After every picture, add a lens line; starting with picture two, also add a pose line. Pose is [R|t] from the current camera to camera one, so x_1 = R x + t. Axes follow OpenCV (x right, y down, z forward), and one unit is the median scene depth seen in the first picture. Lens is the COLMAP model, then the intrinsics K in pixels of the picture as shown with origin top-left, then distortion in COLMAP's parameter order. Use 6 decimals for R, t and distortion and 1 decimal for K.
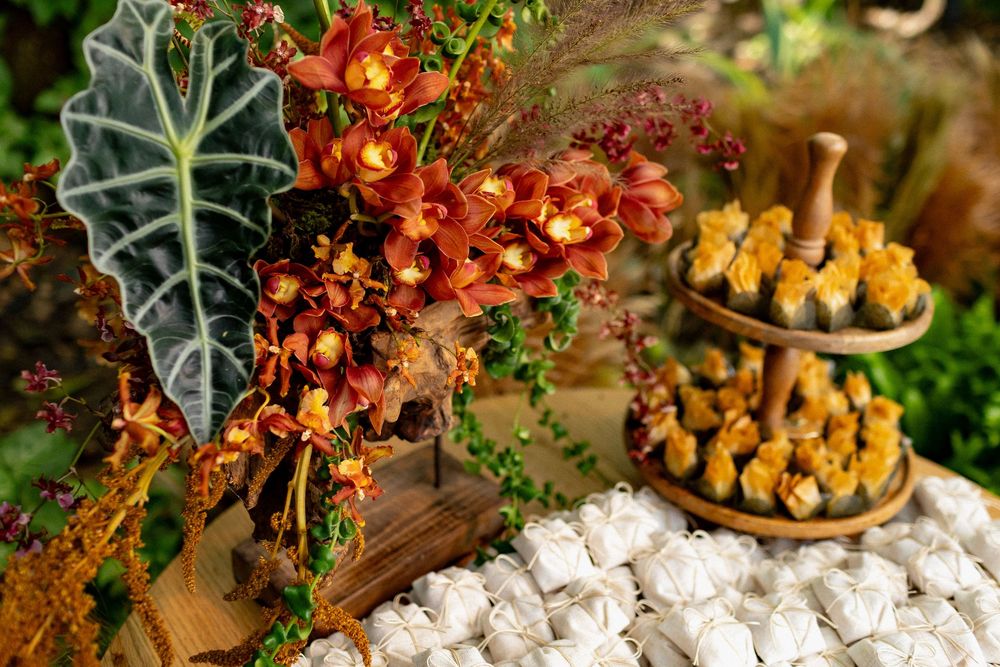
lens RADIAL K [[970.3, 0, 501.0], [0, 970.3, 364.2], [0, 0, 1]] dist [-0.004196, 0.001226]
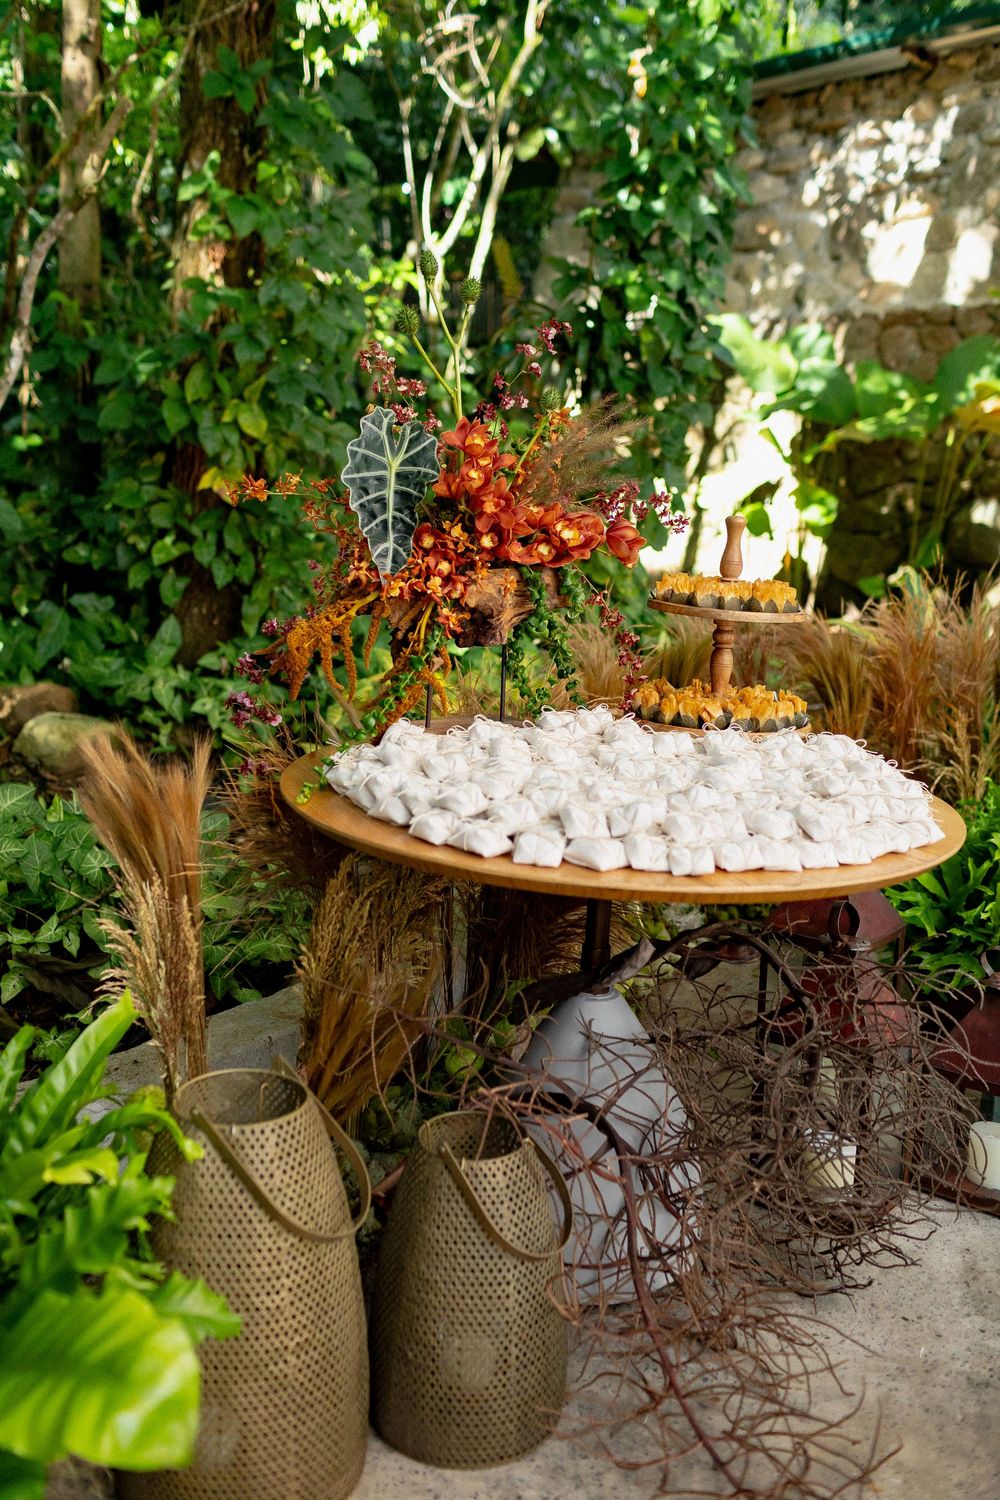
lens RADIAL K [[1455.4, 0, 500.0], [0, 1455.4, 750.0], [0, 0, 1]] dist [-0.004196, 0.001226]
pose [[0.985288, 0.051514, -0.162953, 0.522239], [-0.100772, 0.945215, -0.310505, 1.460336], [0.138031, 0.322358, 0.936500, -1.986369]]
